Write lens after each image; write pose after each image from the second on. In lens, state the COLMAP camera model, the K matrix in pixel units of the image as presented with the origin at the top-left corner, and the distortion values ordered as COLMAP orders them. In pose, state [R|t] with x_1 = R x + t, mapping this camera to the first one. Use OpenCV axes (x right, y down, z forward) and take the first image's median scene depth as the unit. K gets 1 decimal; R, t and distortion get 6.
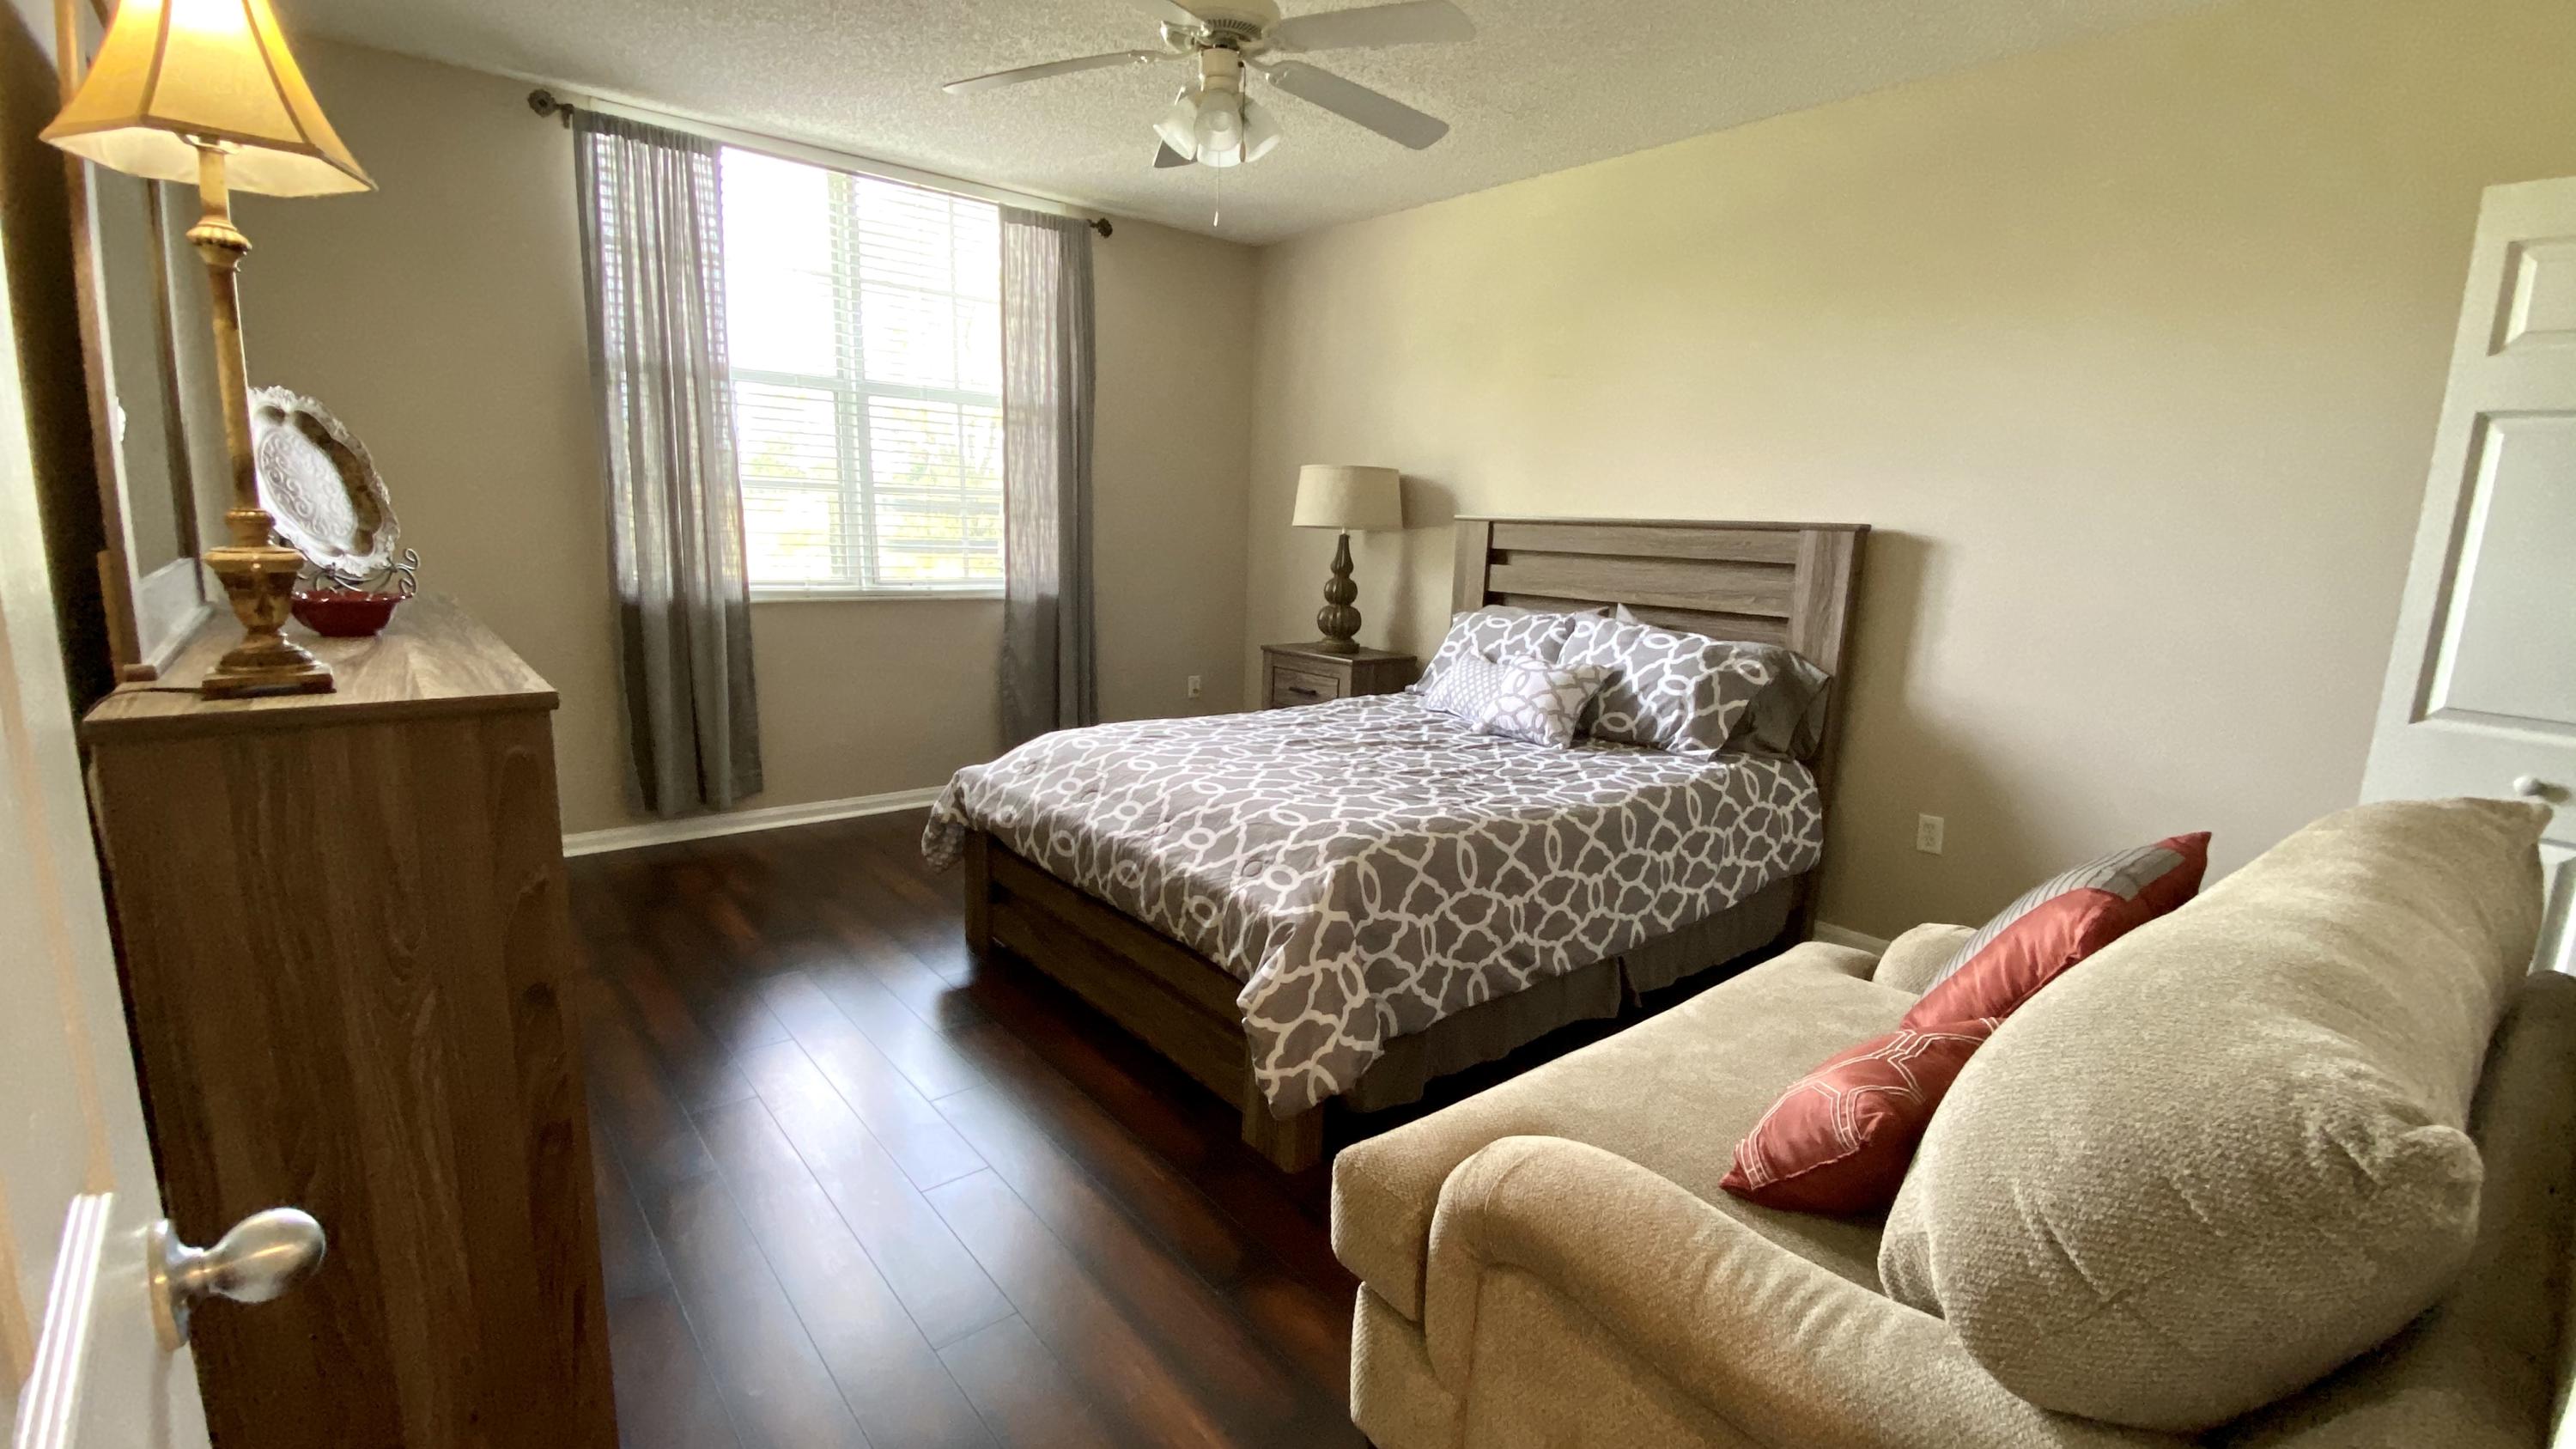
lens RADIAL K [[1119.9, 0, 1290.4], [0, 1119.9, 727.2], [0, 0, 1]] dist [0.002835, -0.000461]
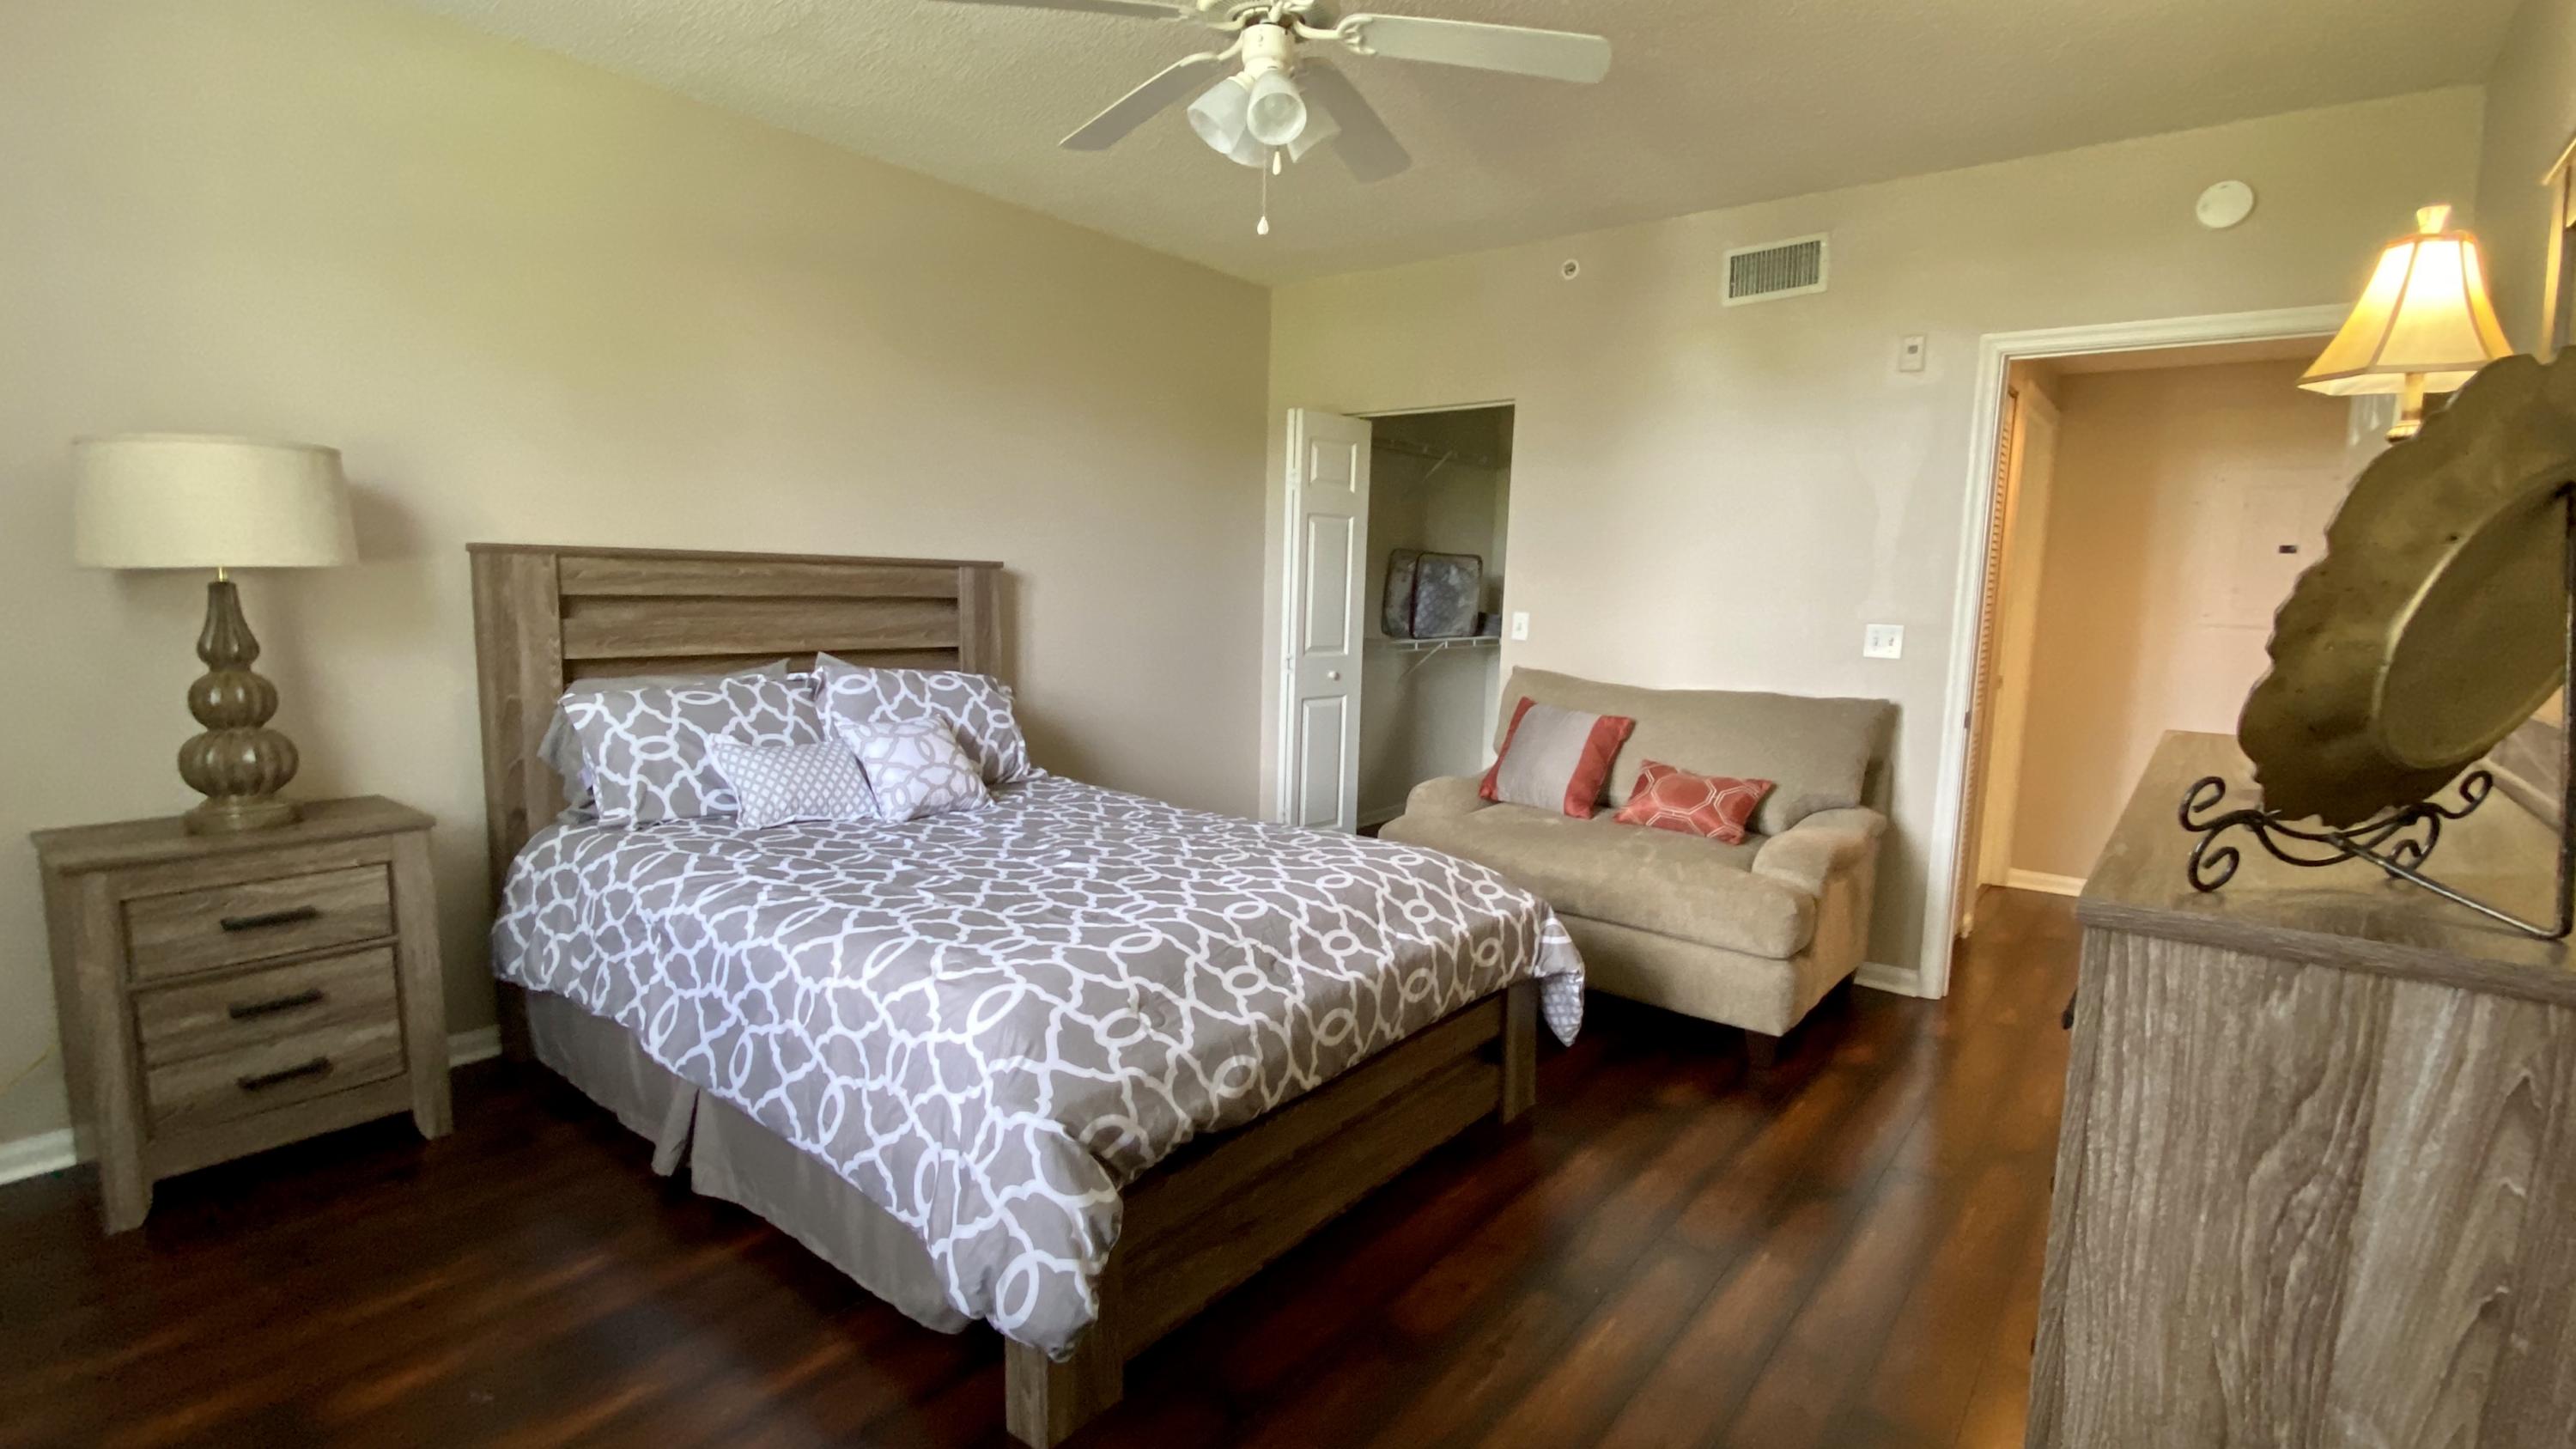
lens RADIAL K [[1119.9, 0, 1296.3], [0, 1119.9, 726.1], [0, 0, 1]] dist [0.002835, -0.000461]
pose [[-0.200209, -0.160770, 0.966473, -0.742293], [0.147164, 0.970319, 0.191895, -0.197355], [-0.968638, 0.180649, -0.170607, 0.944714]]
